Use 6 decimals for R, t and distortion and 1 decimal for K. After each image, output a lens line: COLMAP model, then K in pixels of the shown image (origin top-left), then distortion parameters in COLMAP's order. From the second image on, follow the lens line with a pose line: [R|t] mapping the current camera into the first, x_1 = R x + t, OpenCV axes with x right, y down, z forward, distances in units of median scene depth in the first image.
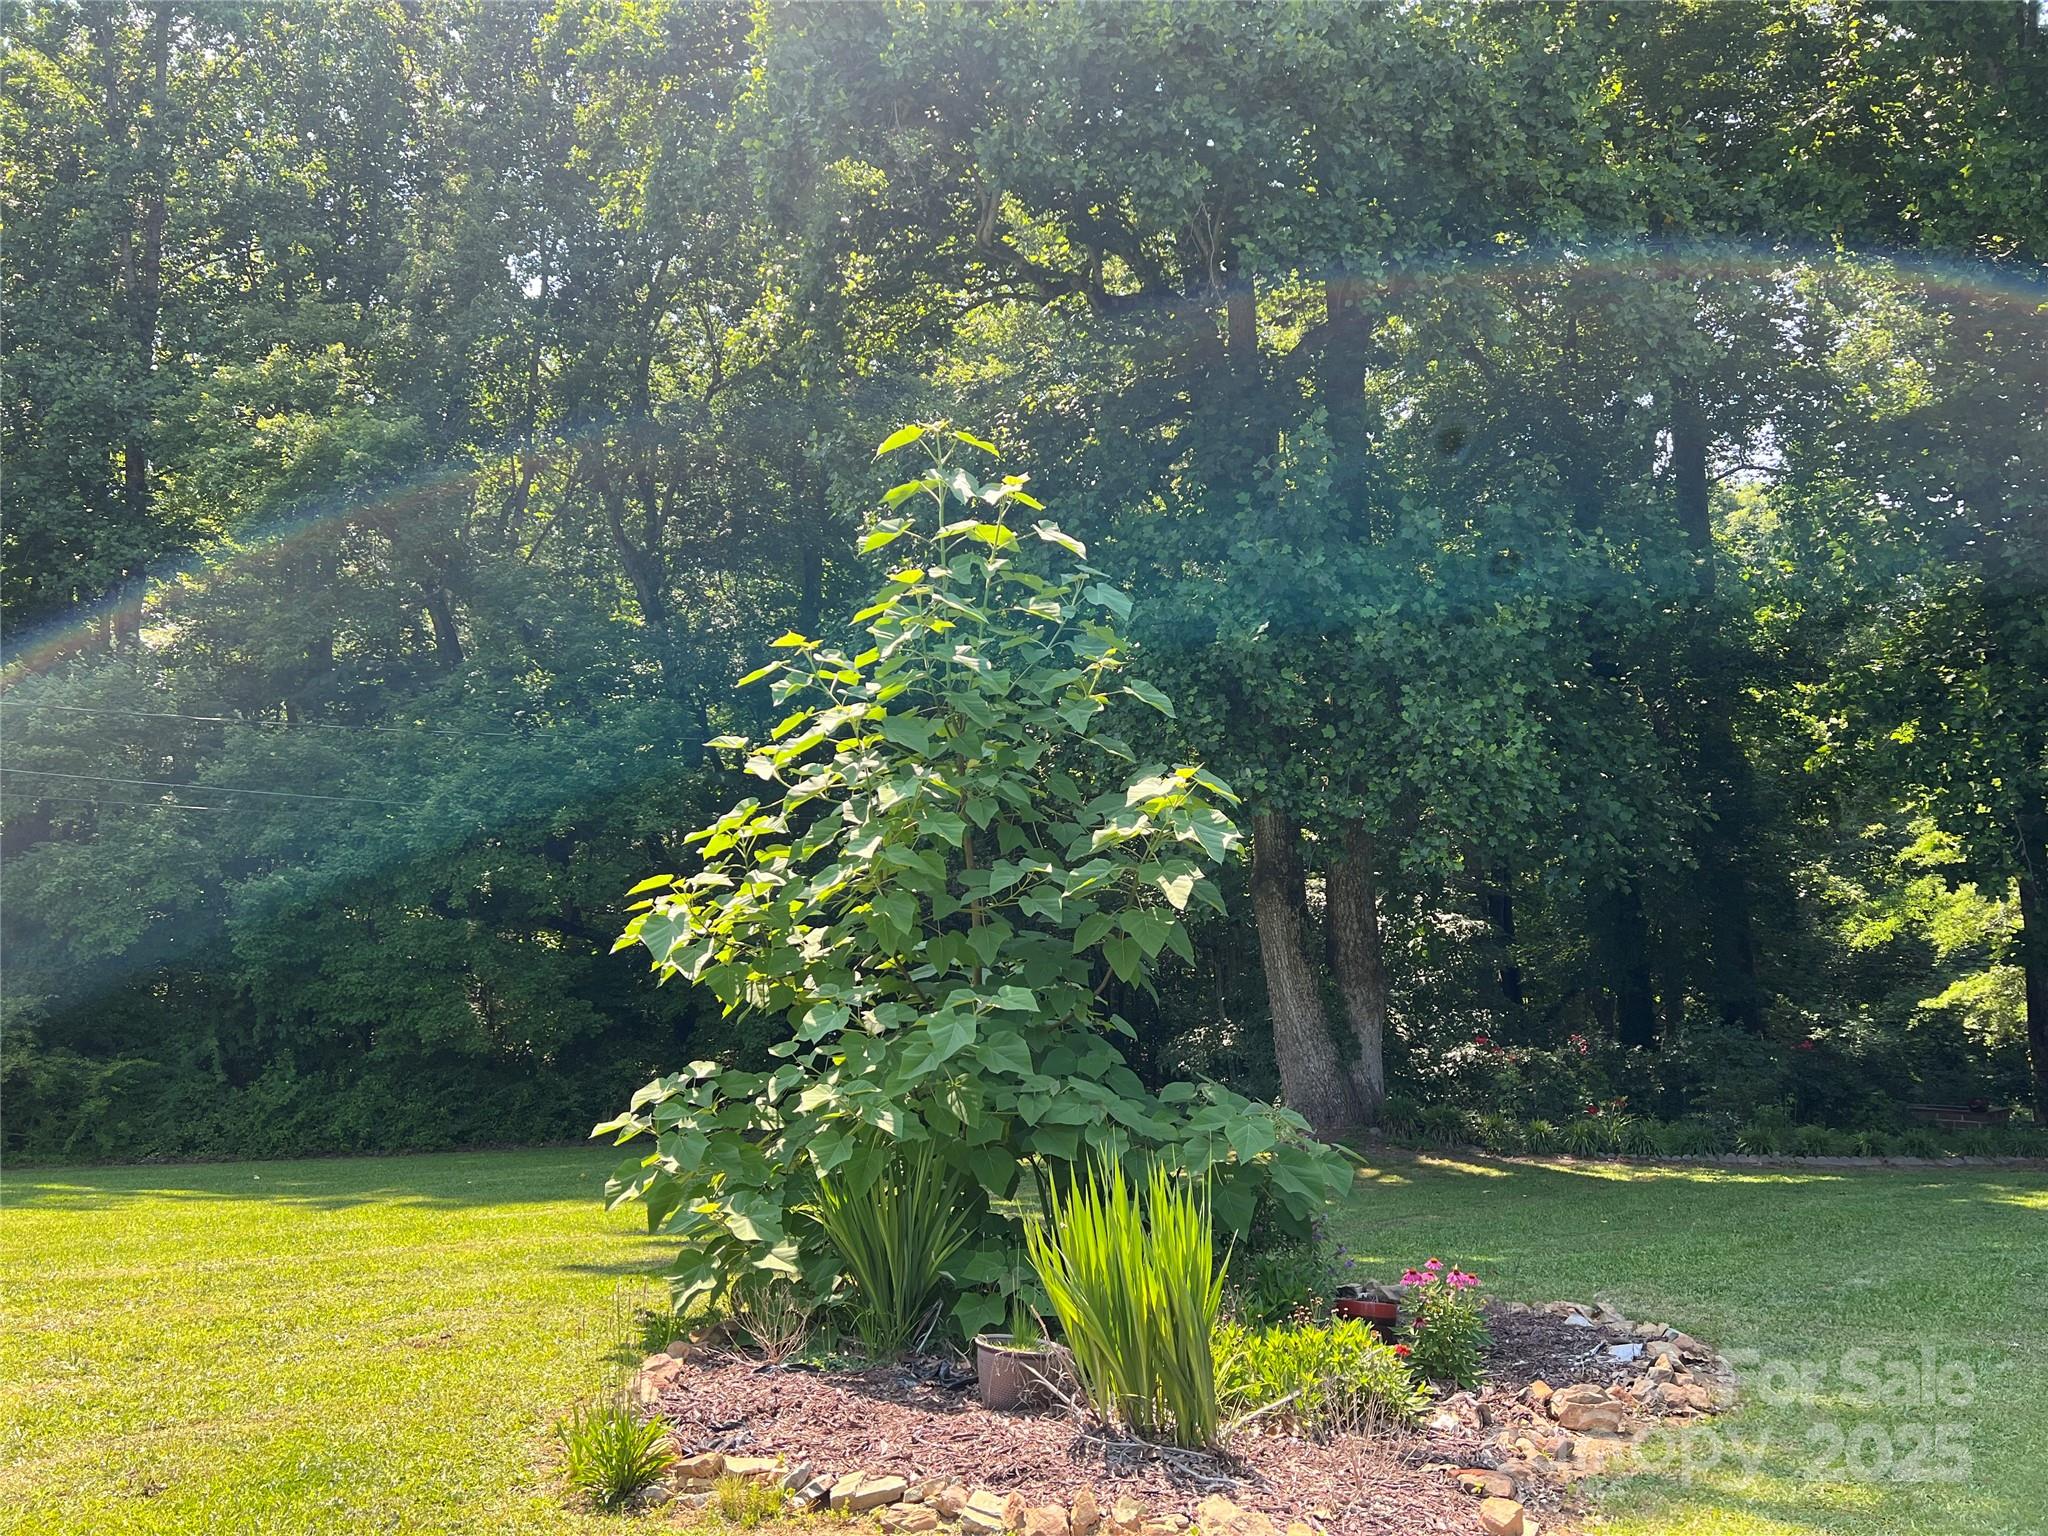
lens RADIAL K [[1536.0, 0, 1007.5], [0, 1536.0, 769.0], [0, 0, 1]] dist [0.036508, -0.019880]
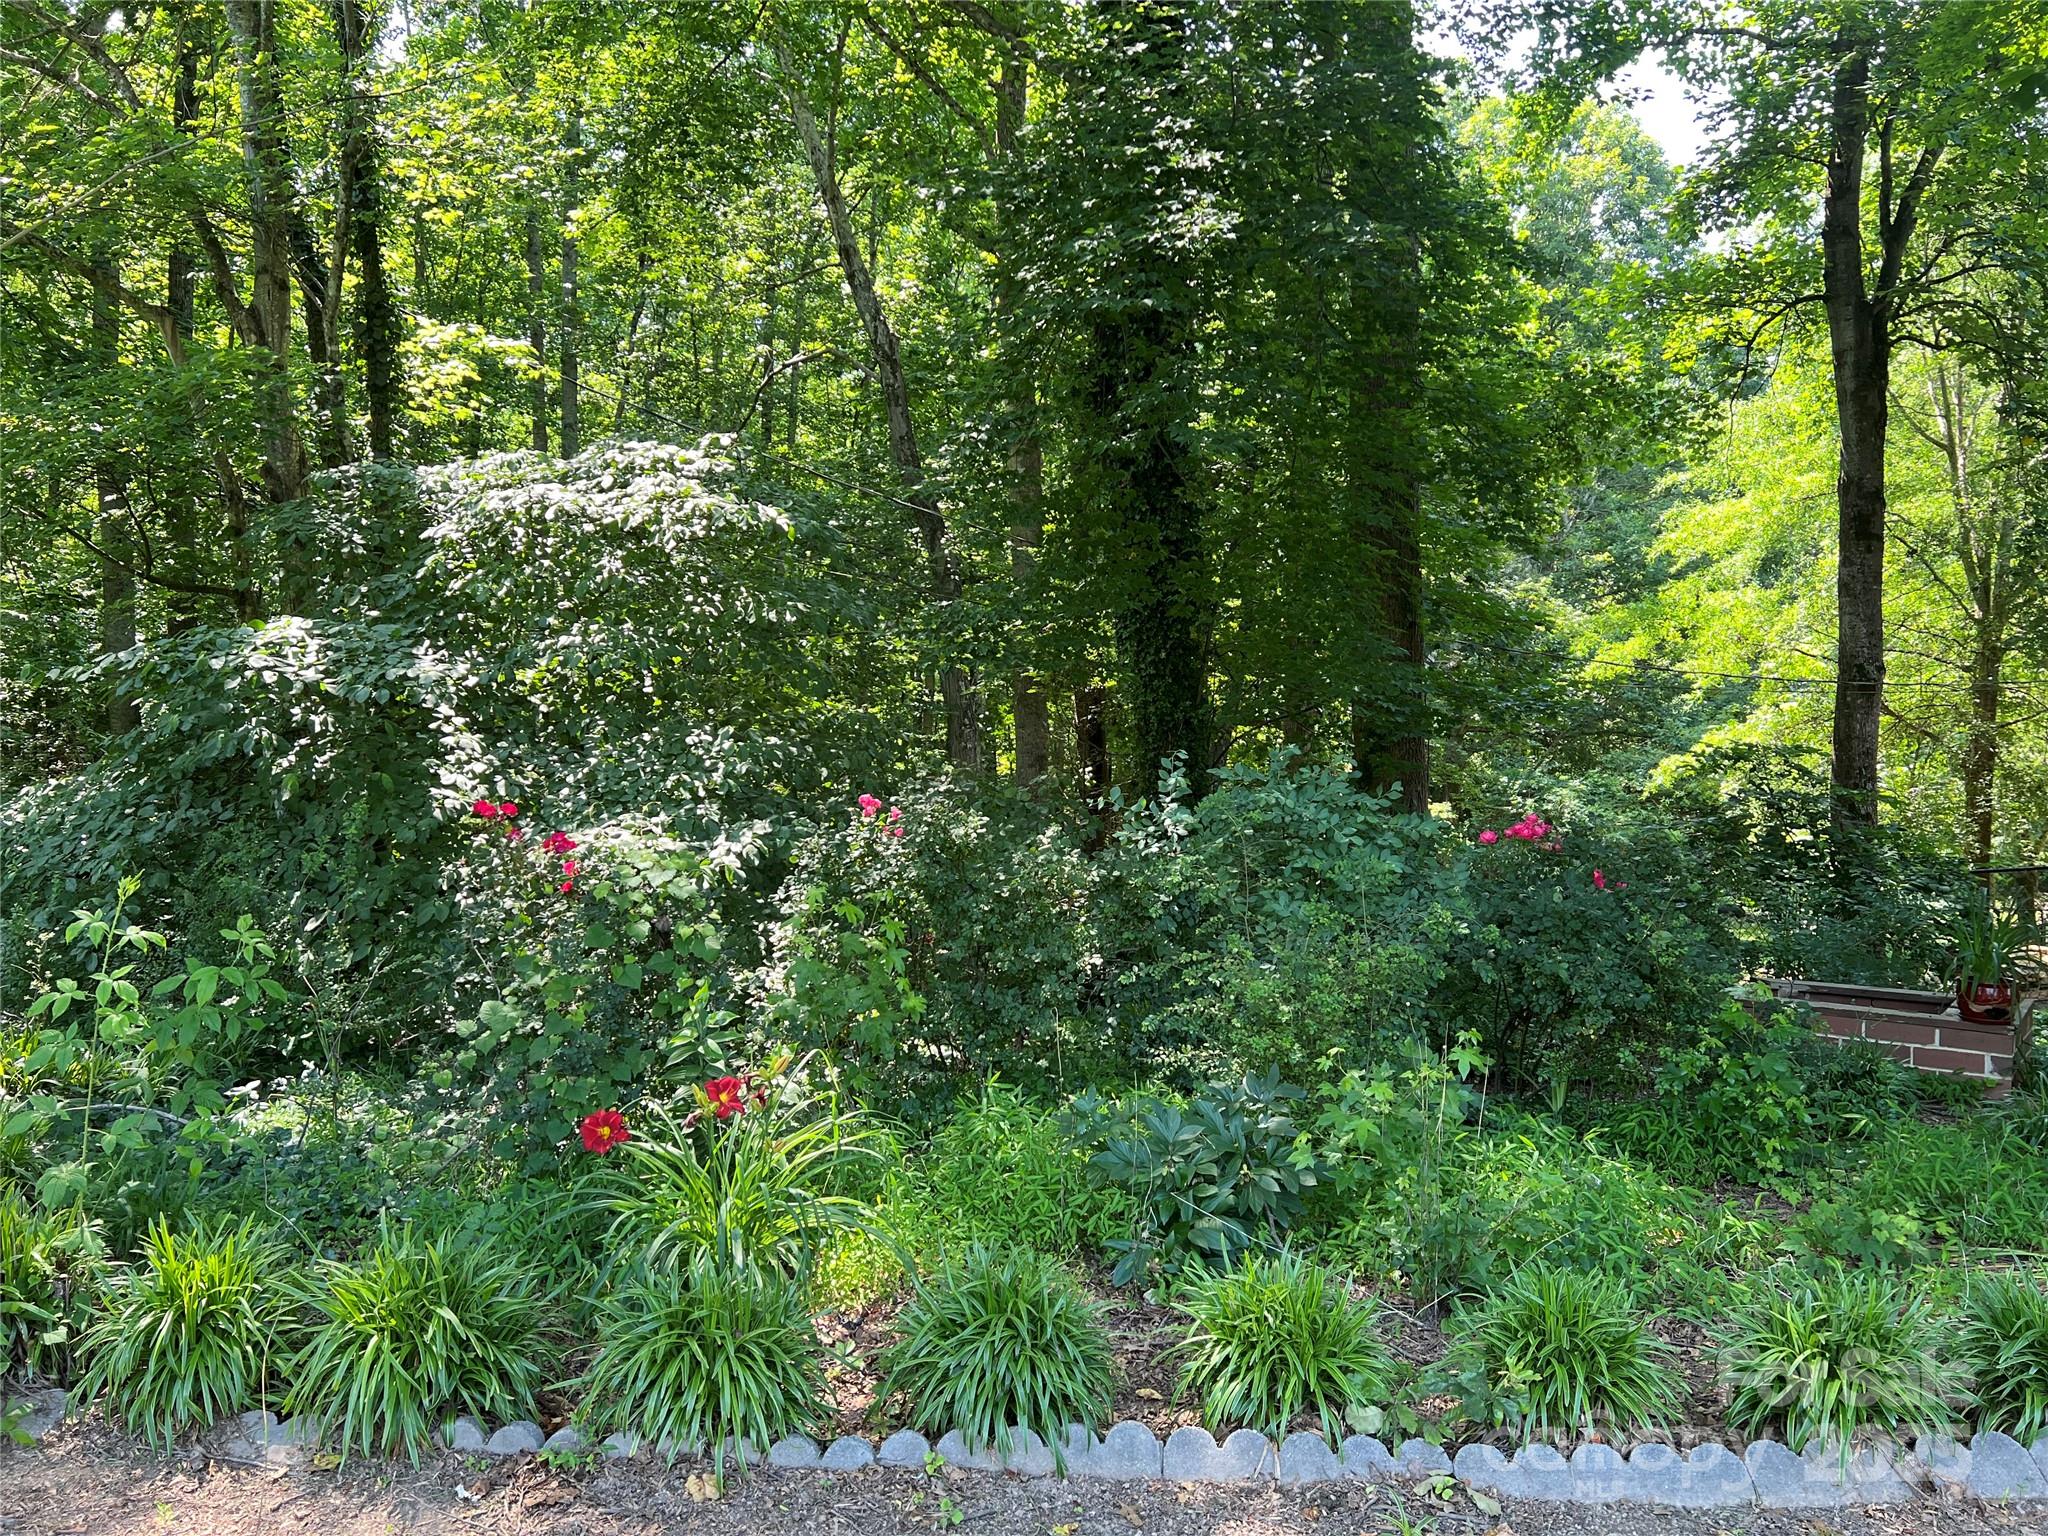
lens RADIAL K [[1536.0, 0, 1006.0], [0, 1536.0, 782.6], [0, 0, 1]] dist [0.036508, -0.019880]
pose [[0.987045, 0.007060, 0.160287, 0.568730], [-0.031462, 0.988152, 0.150218, 0.199402], [-0.157327, -0.153315, 0.975573, 1.126755]]
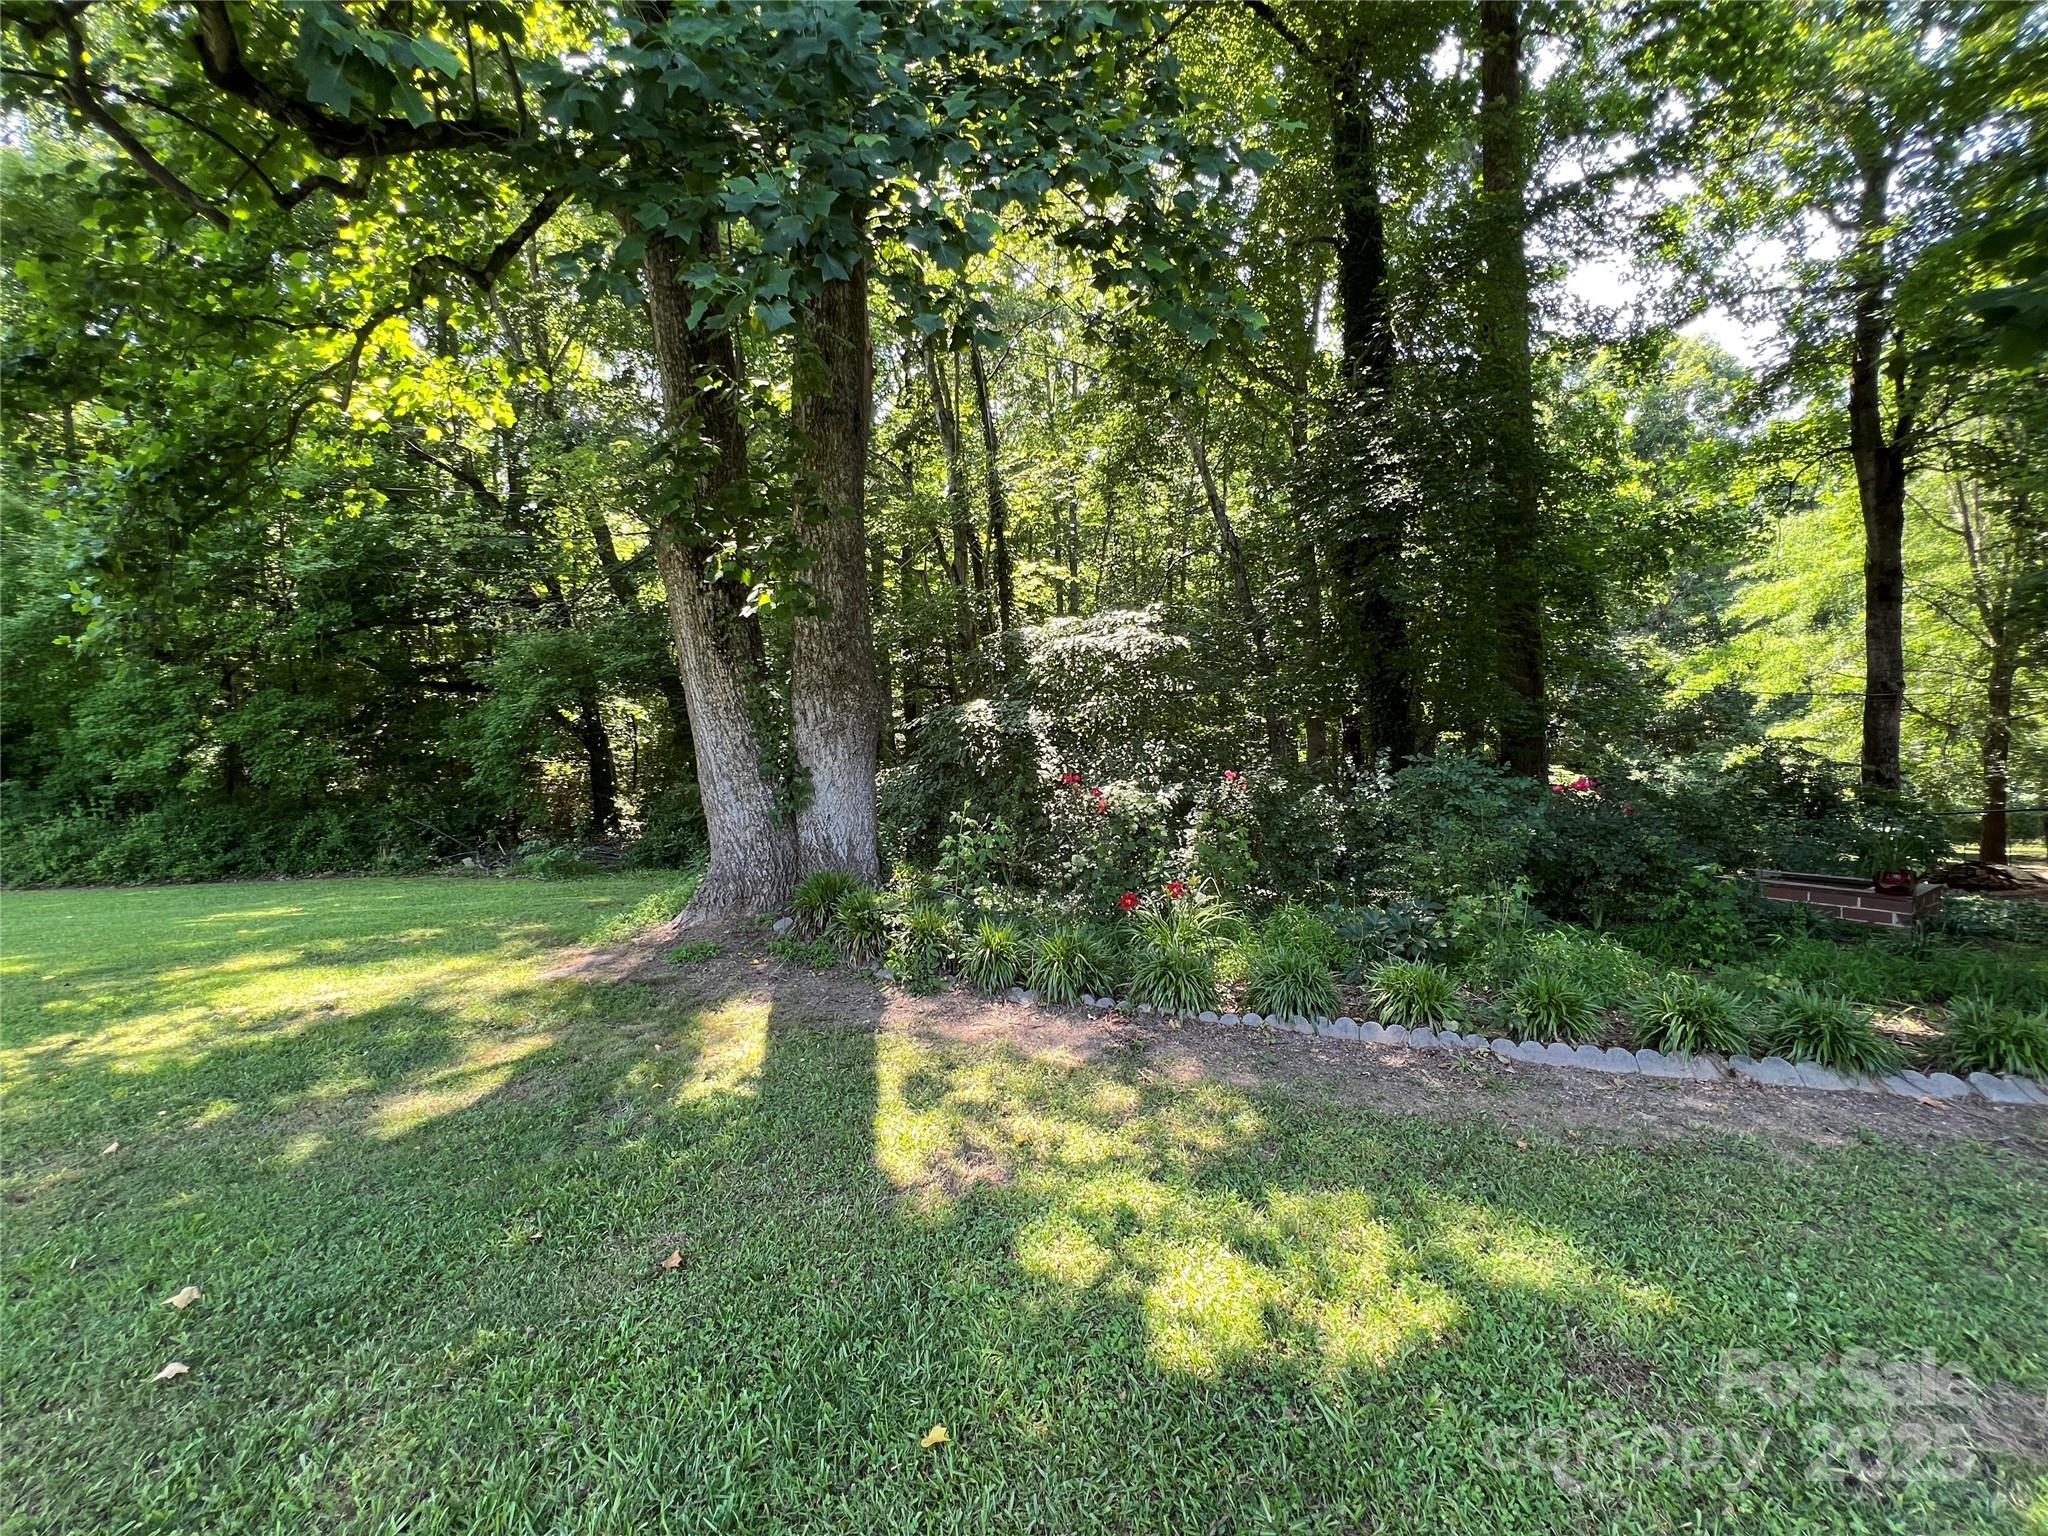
lens RADIAL K [[822.6, 0, 1011.3], [0, 822.6, 770.4], [0, 0, 1]] dist [-0.007960, -0.000921]
pose [[0.983549, -0.004946, -0.180574, 0.557070], [0.033048, 0.987681, 0.152950, 0.184786], [0.177593, -0.156401, 0.971596, 1.023312]]
